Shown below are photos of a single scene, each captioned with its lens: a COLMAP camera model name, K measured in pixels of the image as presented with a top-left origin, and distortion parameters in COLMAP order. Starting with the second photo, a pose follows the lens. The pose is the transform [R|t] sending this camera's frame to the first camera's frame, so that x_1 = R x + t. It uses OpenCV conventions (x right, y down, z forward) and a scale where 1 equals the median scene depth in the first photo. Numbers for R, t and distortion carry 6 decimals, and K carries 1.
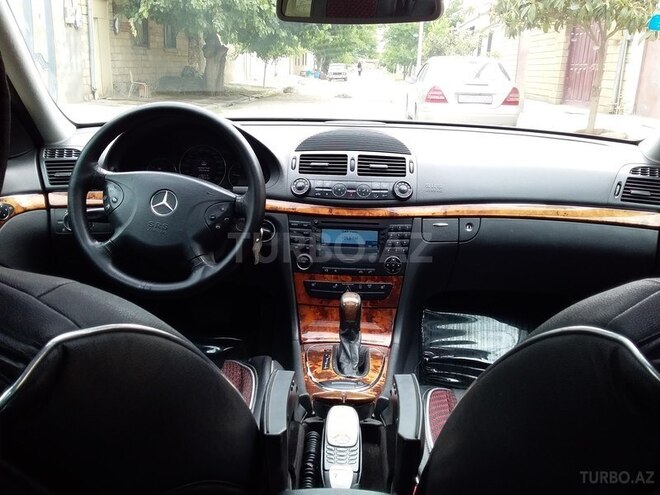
lens RADIAL K [[608.2, 0, 330.0], [0, 608.2, 247.5], [0, 0, 1]] dist [0.086158, -0.164660]
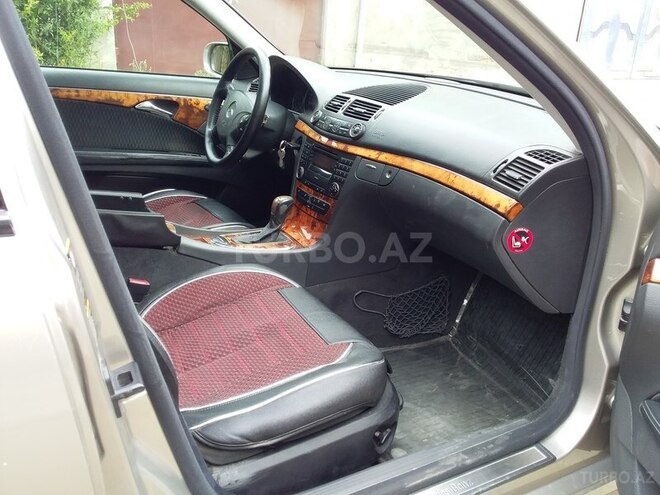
lens RADIAL K [[608.2, 0, 330.0], [0, 608.2, 247.5], [0, 0, 1]] dist [0.086158, -0.164660]
pose [[0.539450, 0.297369, -0.787760, 1.088325], [-0.283837, 0.945026, 0.162366, -0.057428], [0.792736, 0.136007, 0.594199, 0.281684]]
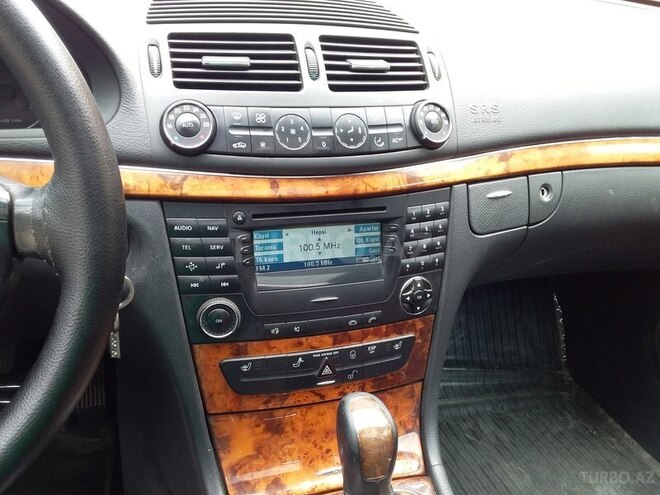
lens RADIAL K [[619.7, 0, 328.3], [0, 619.7, 265.8], [0, 0, 1]] dist [0.082502, -0.006588]
pose [[0.927506, -0.131210, 0.350024, -0.114133], [0.052866, 0.973004, 0.224653, -0.098638], [-0.370051, -0.189862, 0.909403, 0.605863]]
